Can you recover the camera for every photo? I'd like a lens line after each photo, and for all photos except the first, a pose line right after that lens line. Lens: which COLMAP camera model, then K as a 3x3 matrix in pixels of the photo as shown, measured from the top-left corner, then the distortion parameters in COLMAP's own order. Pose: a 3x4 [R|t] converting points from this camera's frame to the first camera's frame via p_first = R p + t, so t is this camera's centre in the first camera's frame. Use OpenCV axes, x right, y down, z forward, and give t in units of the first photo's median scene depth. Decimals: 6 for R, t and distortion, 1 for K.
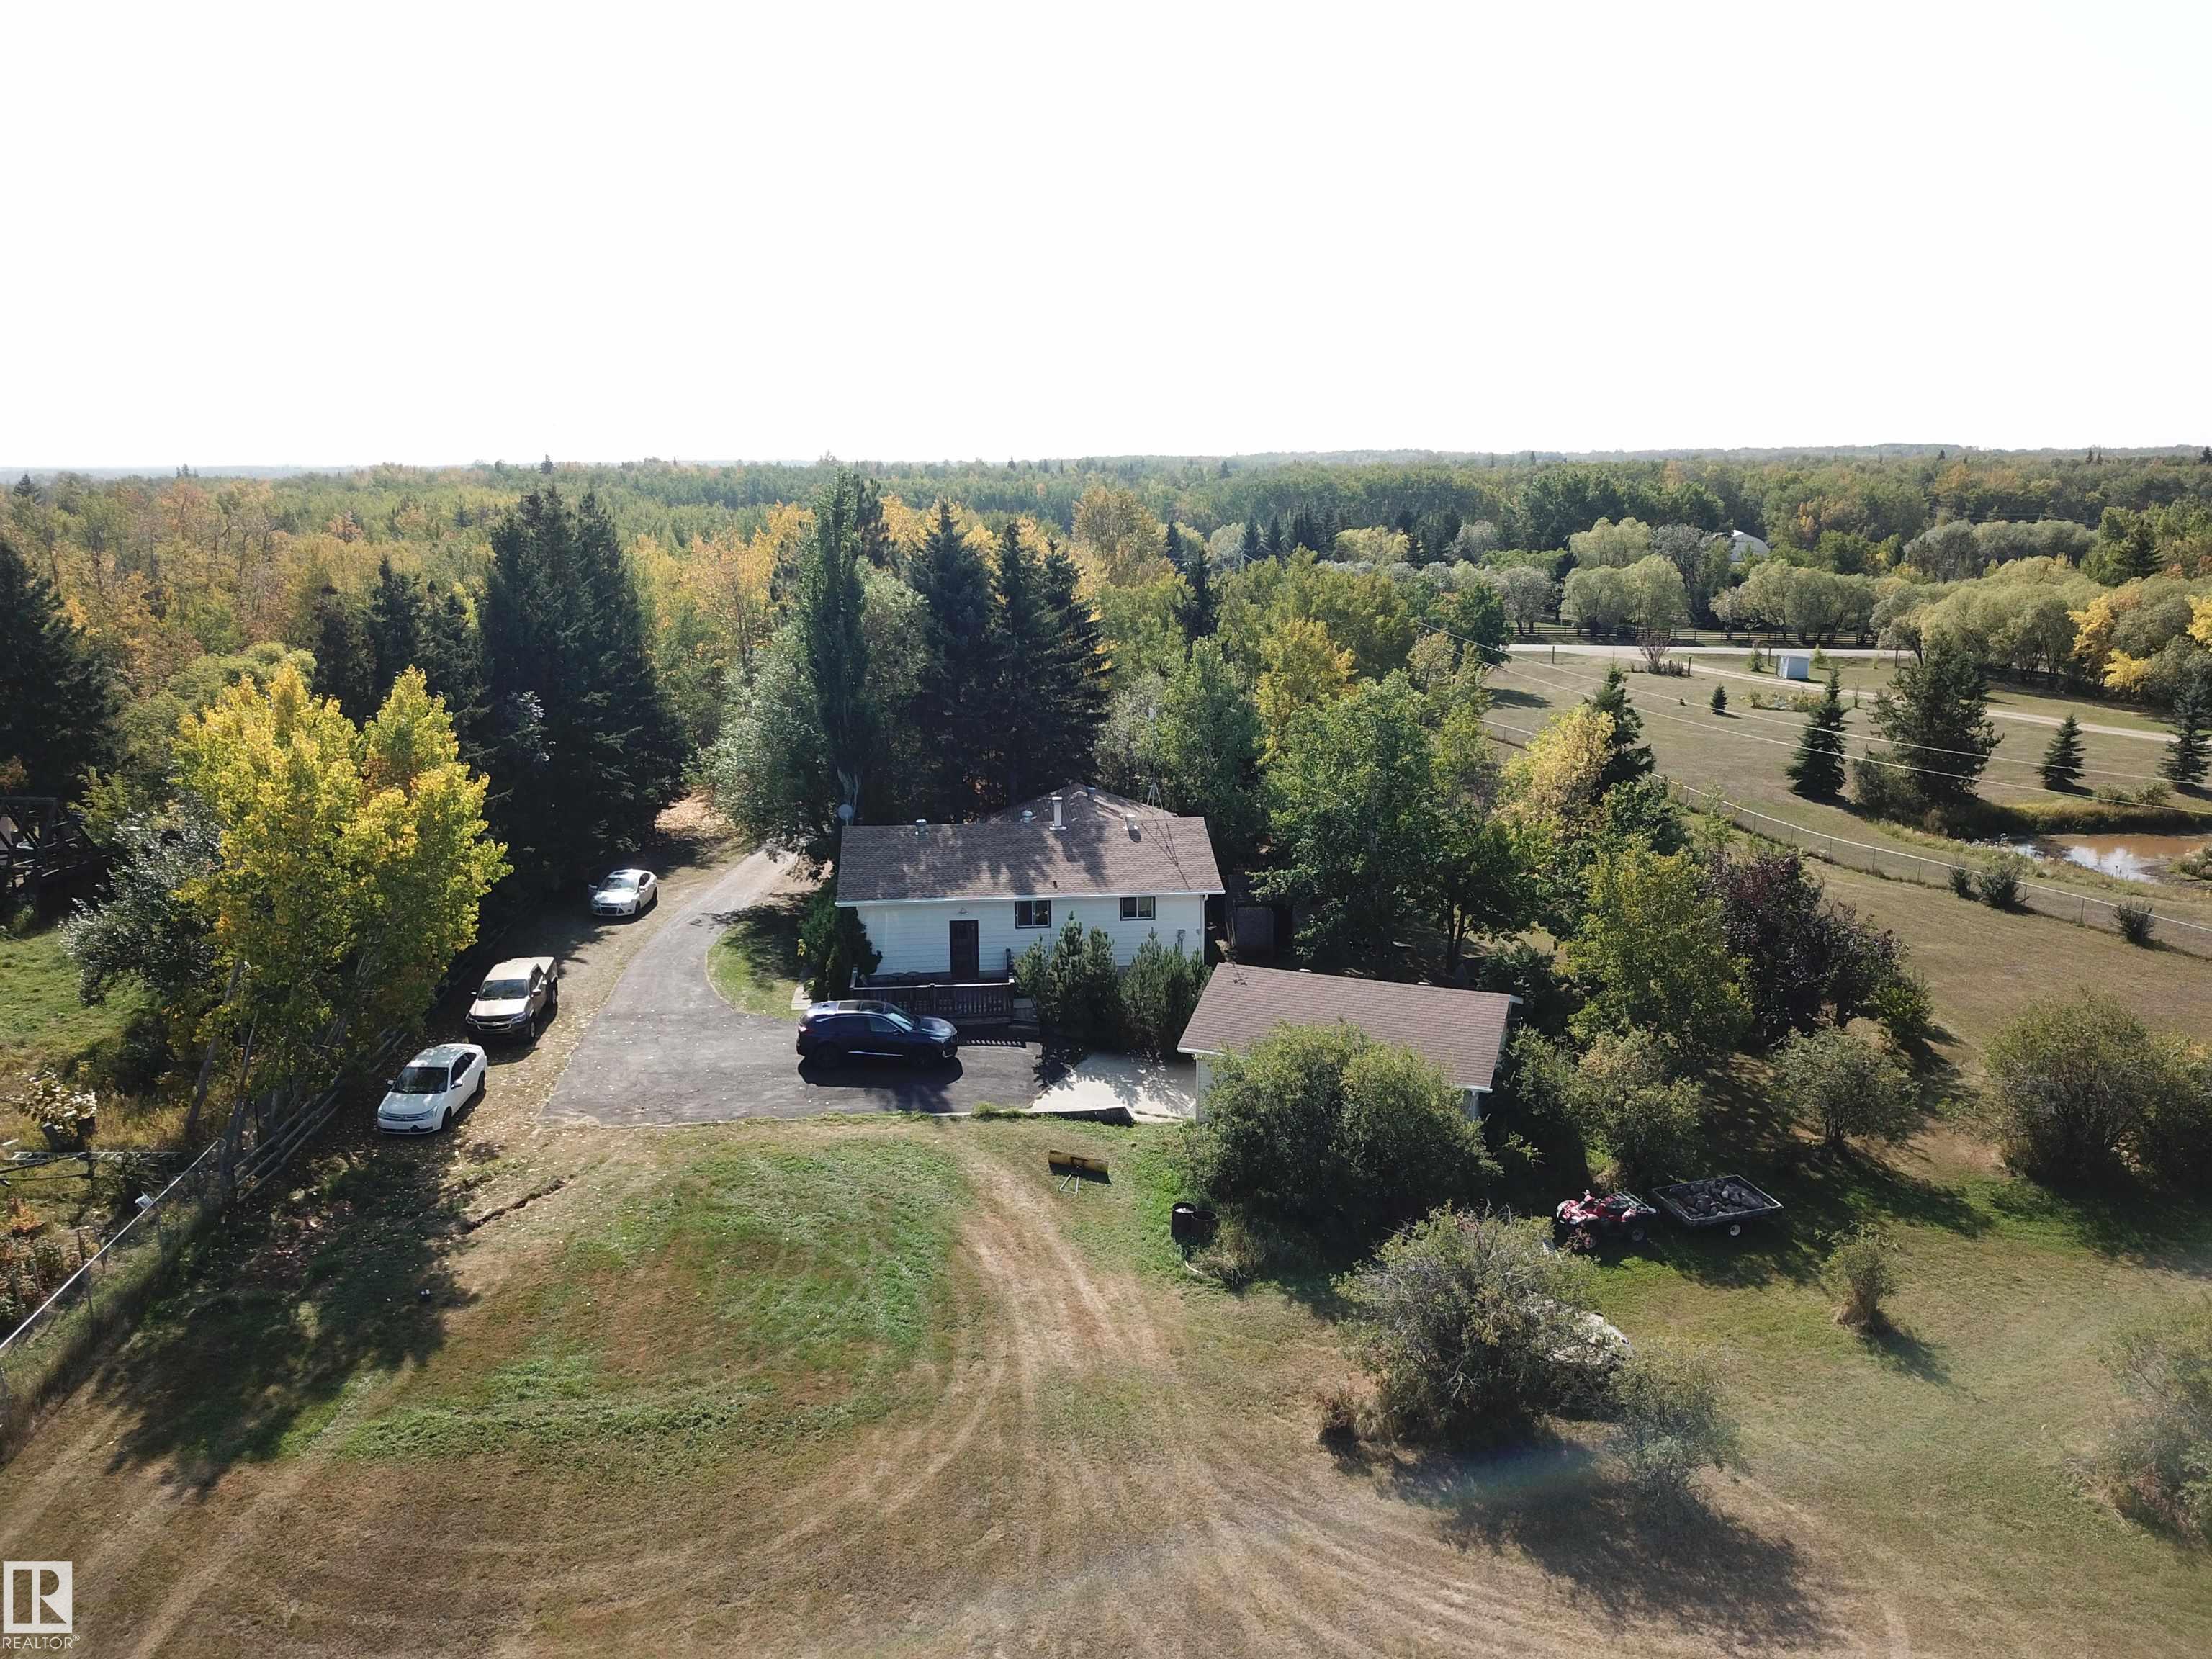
lens RADIAL K [[1688.3, 0, 1116.2], [0, 1688.3, 833.2], [0, 0, 1]] dist [0.042168, -0.054915]
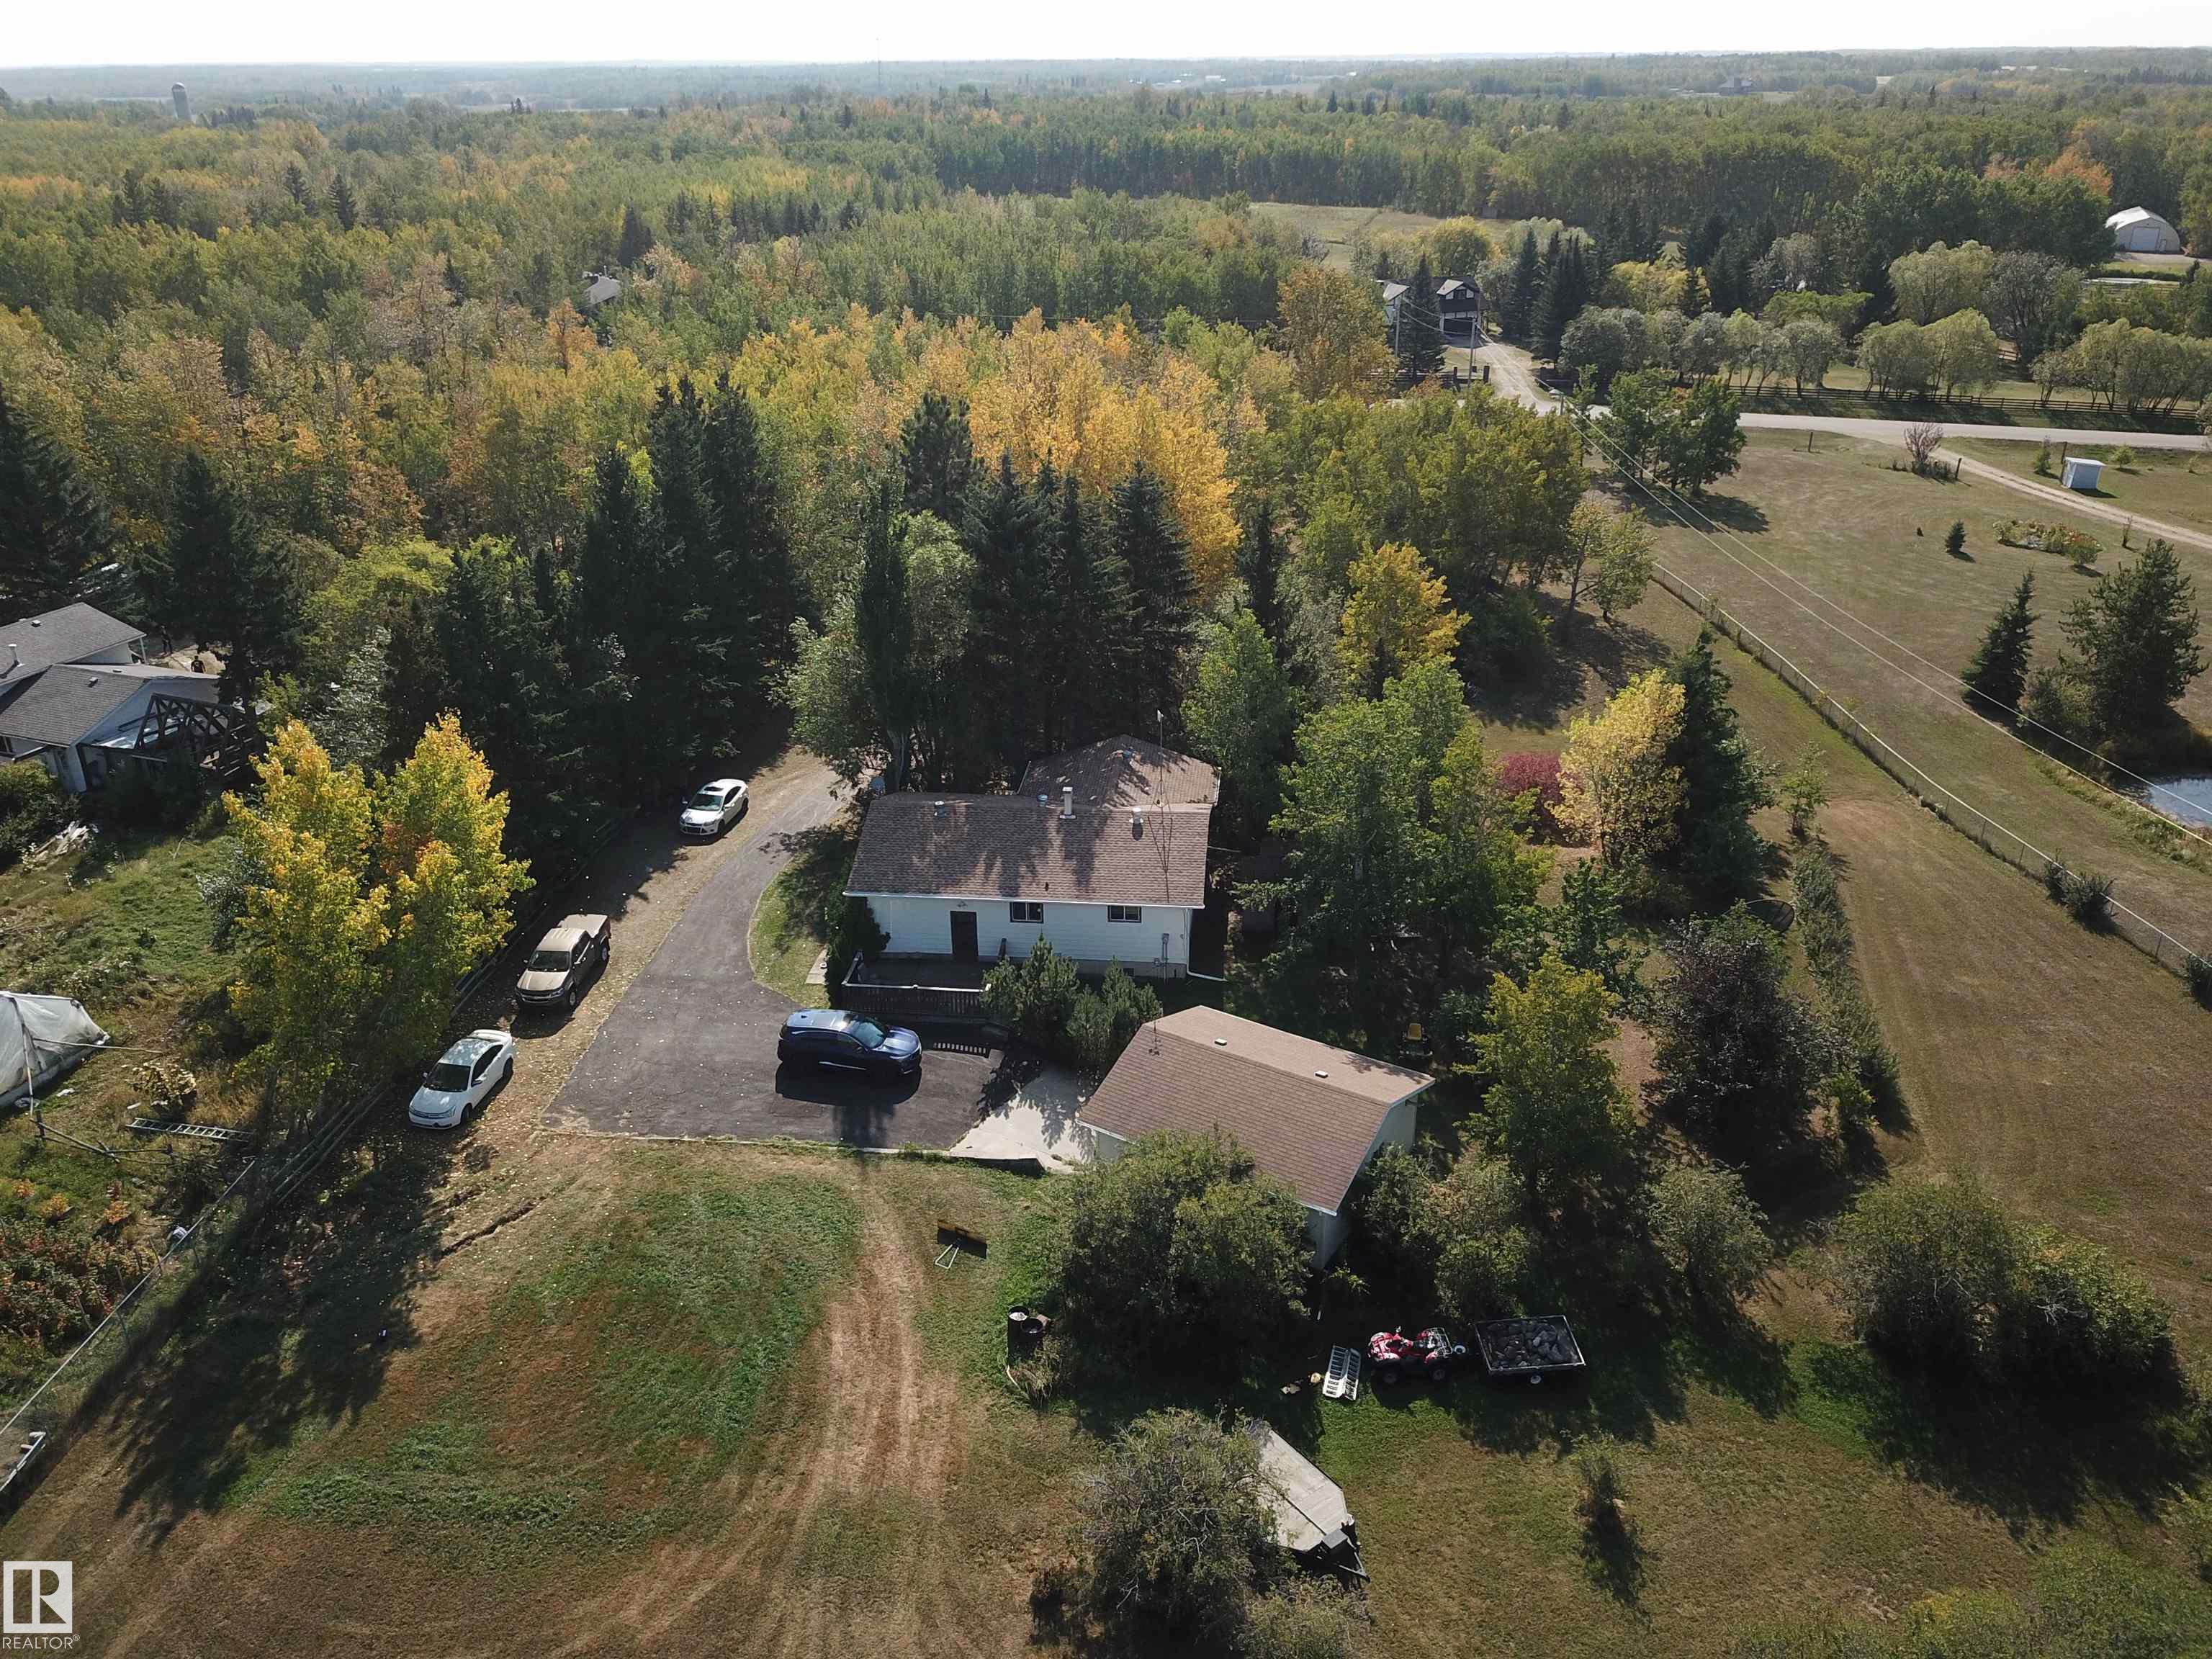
lens RADIAL K [[1674.4, 0, 1111.1], [0, 1674.4, 860.9], [0, 0, 1]] dist [0.026190, -0.027518]
pose [[0.980566, 0.084460, -0.177078, 0.189019], [-0.041654, 0.971636, 0.232783, -0.232401], [0.191716, -0.220883, 0.956272, 0.002589]]
